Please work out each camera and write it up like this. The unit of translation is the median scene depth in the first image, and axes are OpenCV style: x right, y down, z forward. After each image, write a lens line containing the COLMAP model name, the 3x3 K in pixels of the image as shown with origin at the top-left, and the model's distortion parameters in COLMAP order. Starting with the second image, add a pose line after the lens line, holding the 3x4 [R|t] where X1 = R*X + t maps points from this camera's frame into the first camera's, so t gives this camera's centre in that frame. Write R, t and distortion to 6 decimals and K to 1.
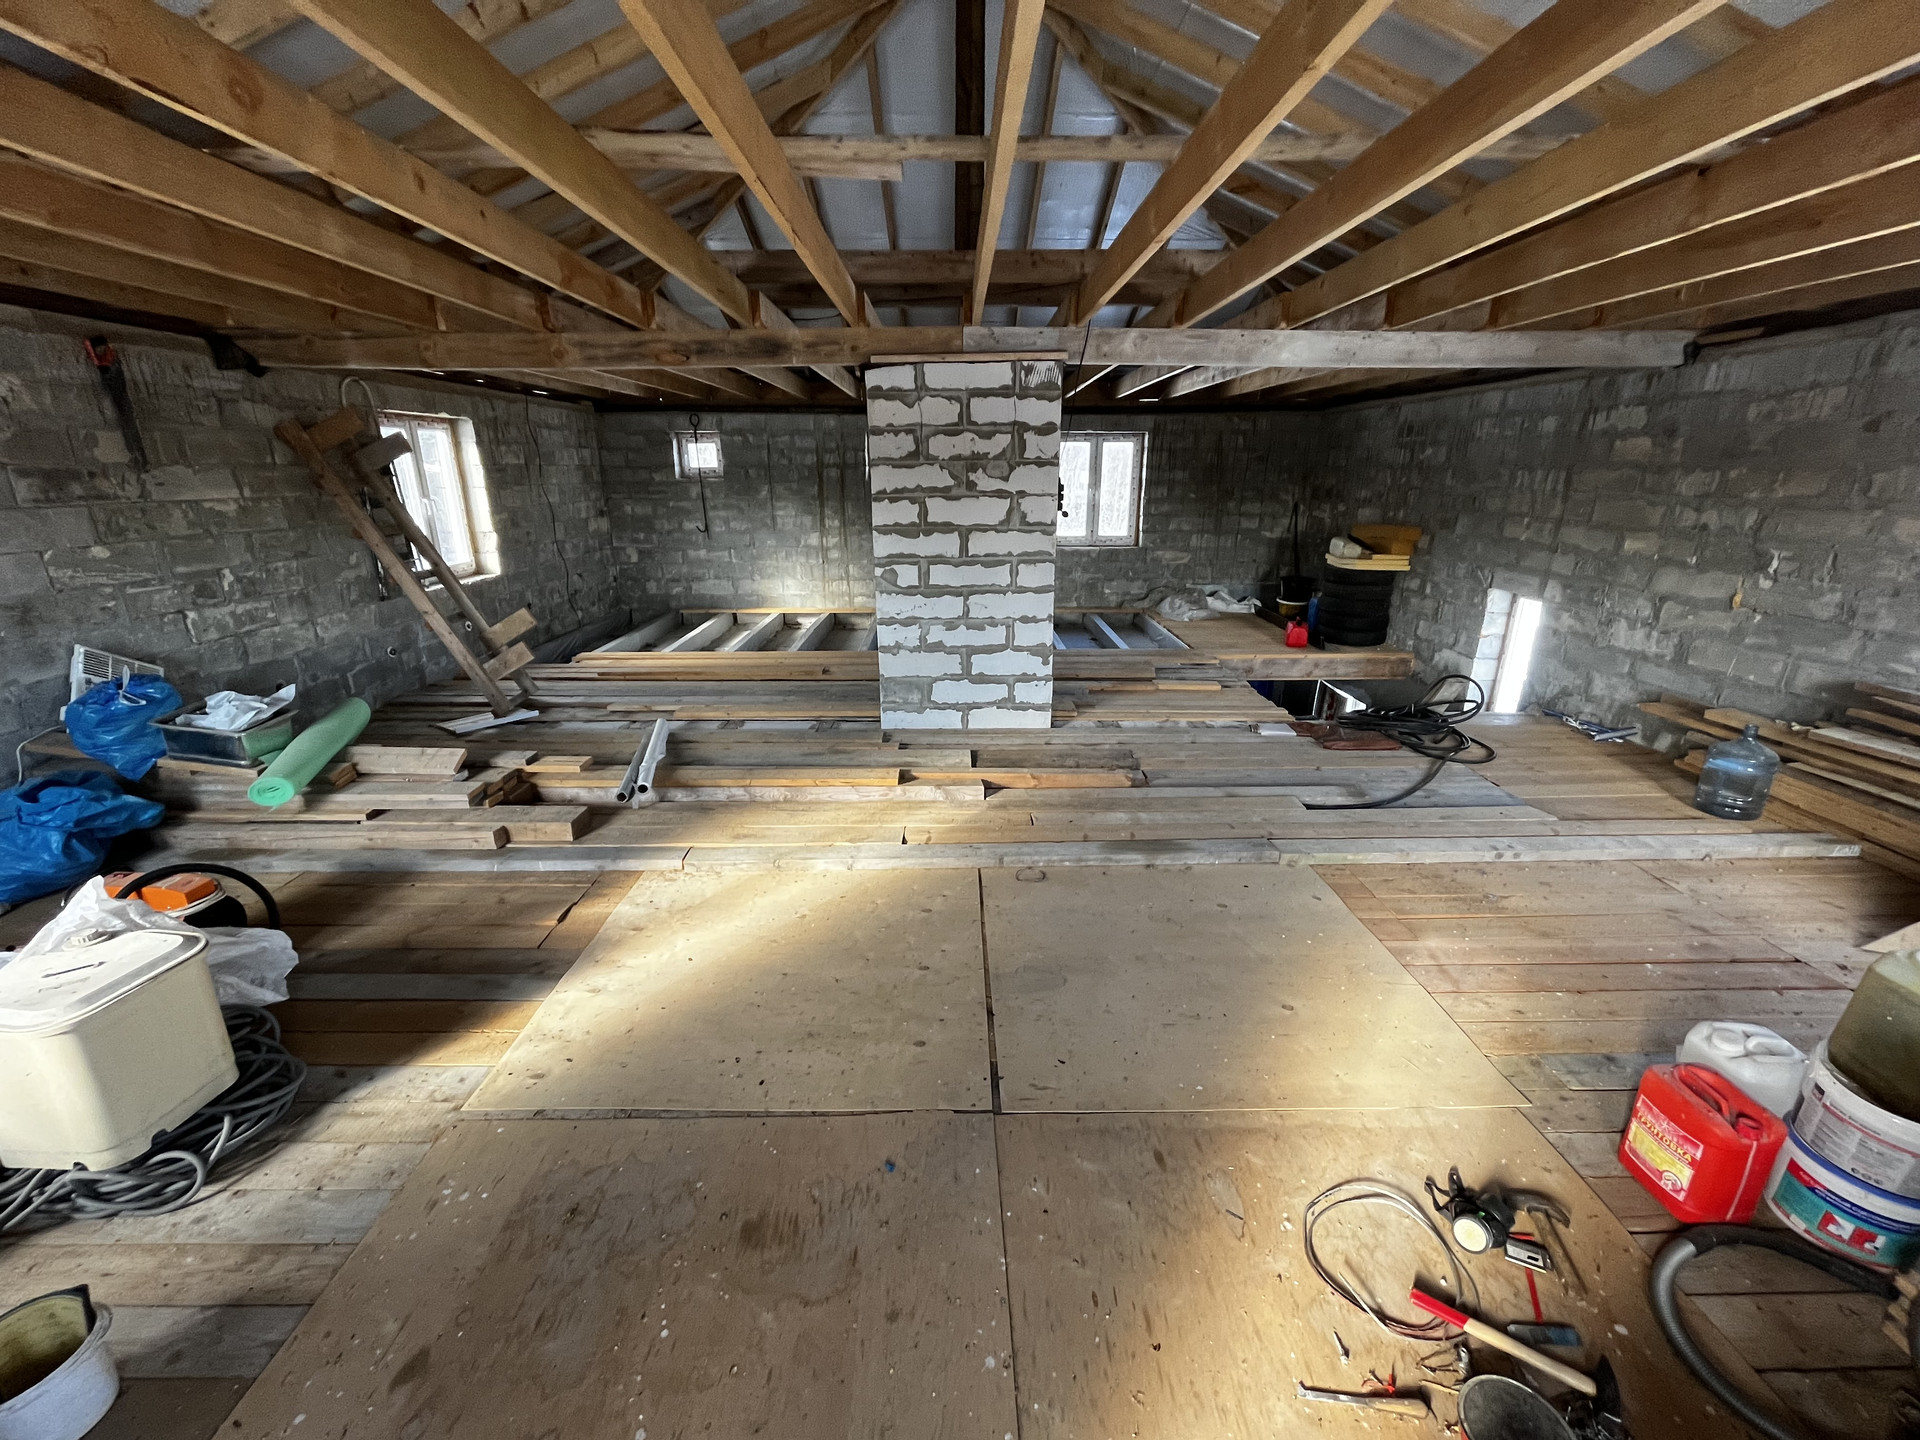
lens RADIAL K [[771.9, 0, 960.0], [0, 771.9, 720.0], [0, 0, 1]] dist [-0.007722, -0.000153]
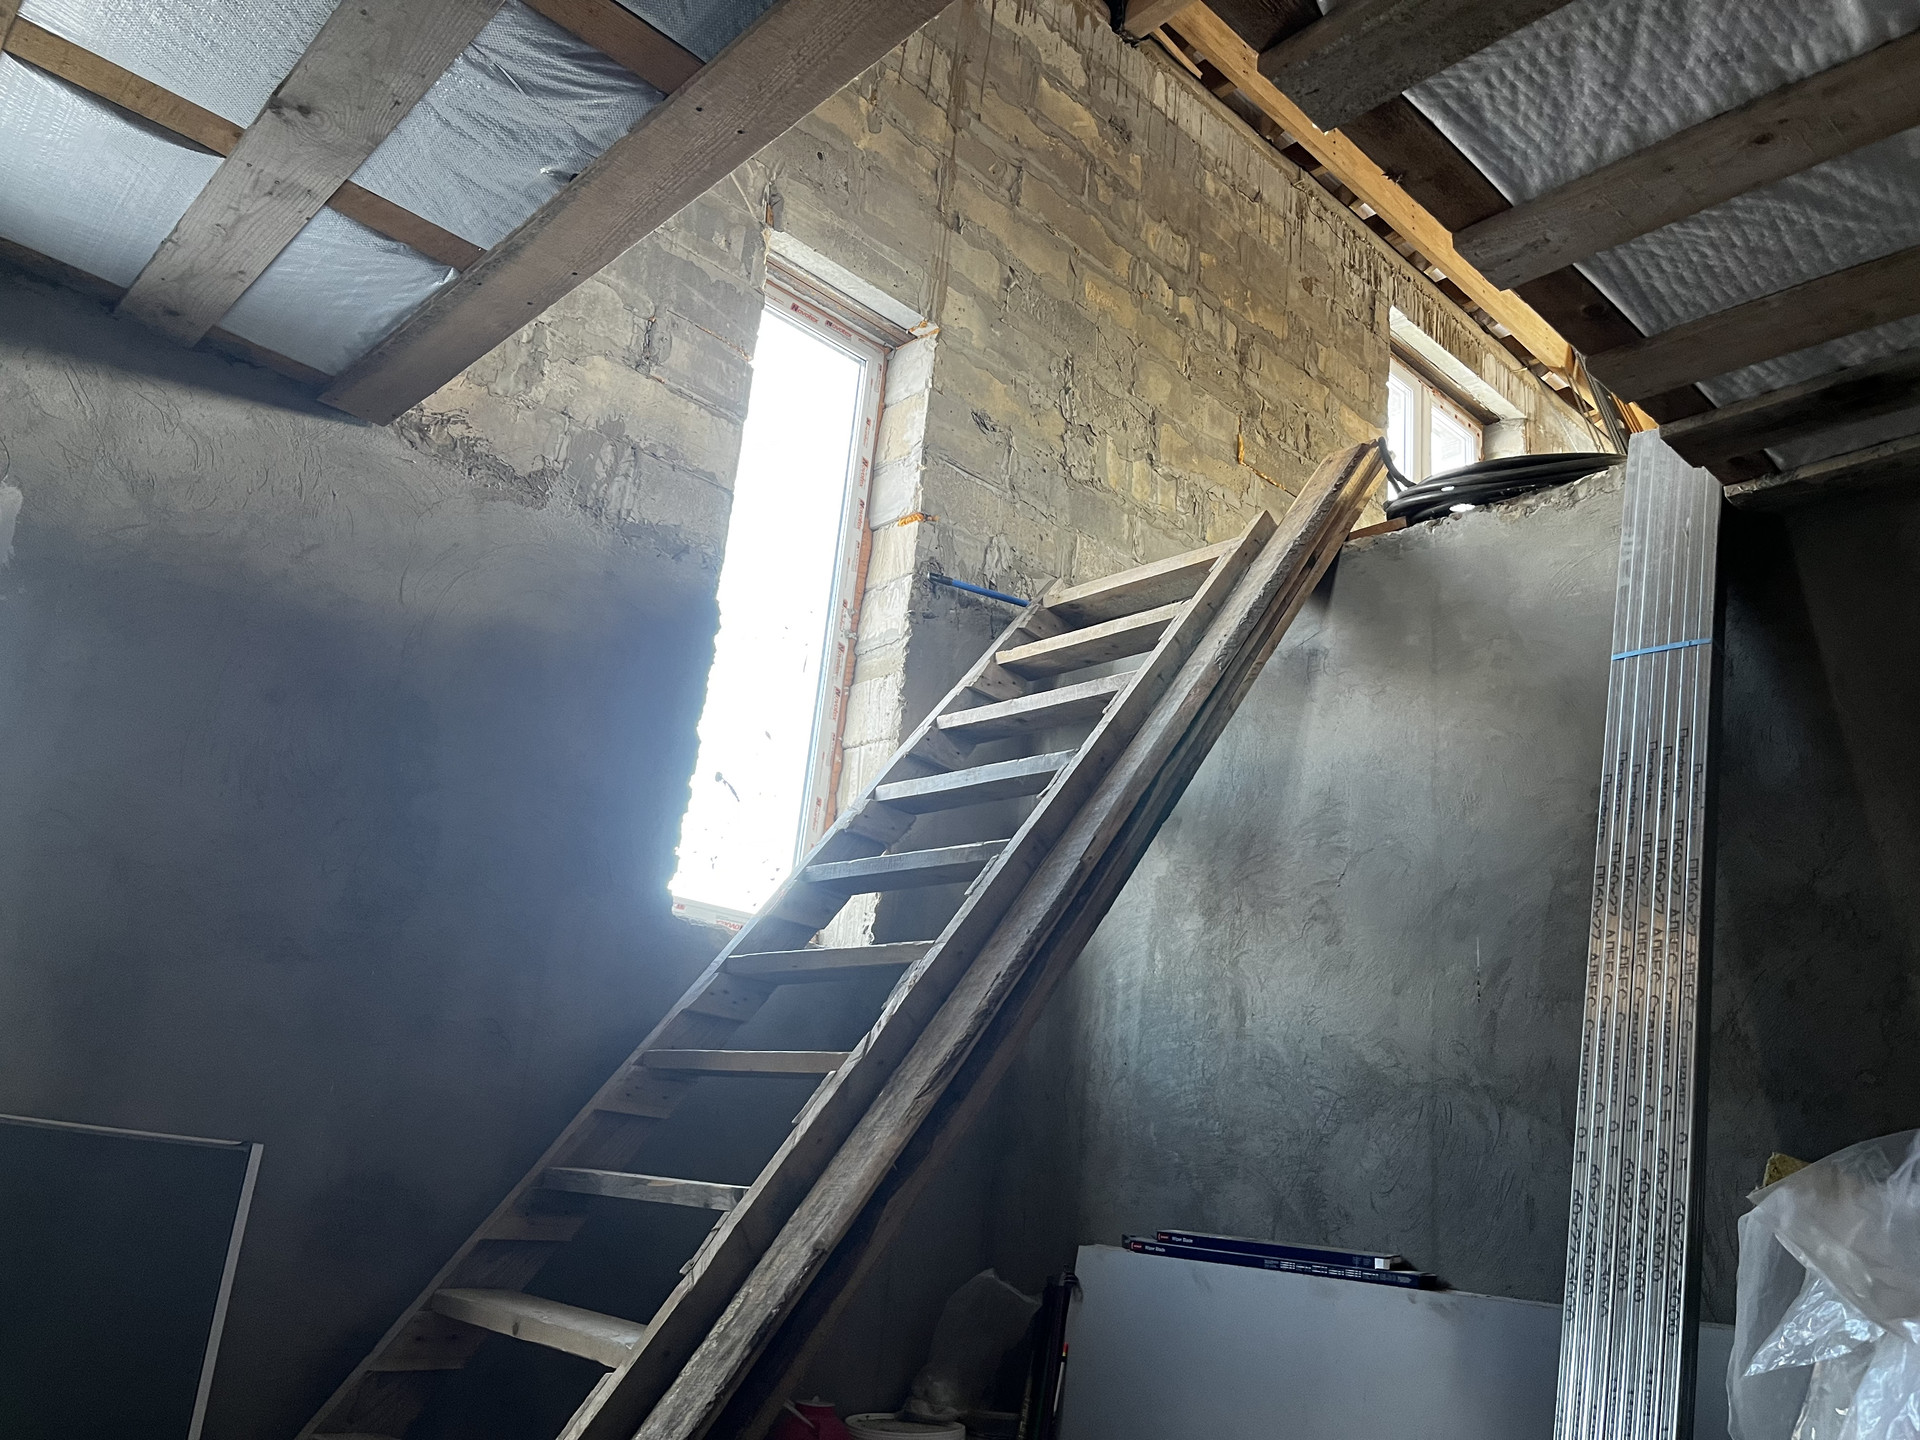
lens RADIAL K [[1453.2, 0, 960.0], [0, 1453.2, 720.0], [0, 0, 1]] dist [-0.000890, -0.000300]
pose [[-0.677223, 0.162448, 0.717621, 0.305236], [0.137318, 0.986092, -0.093634, 0.126198], [-0.722850, 0.035131, -0.690111, 1.768579]]
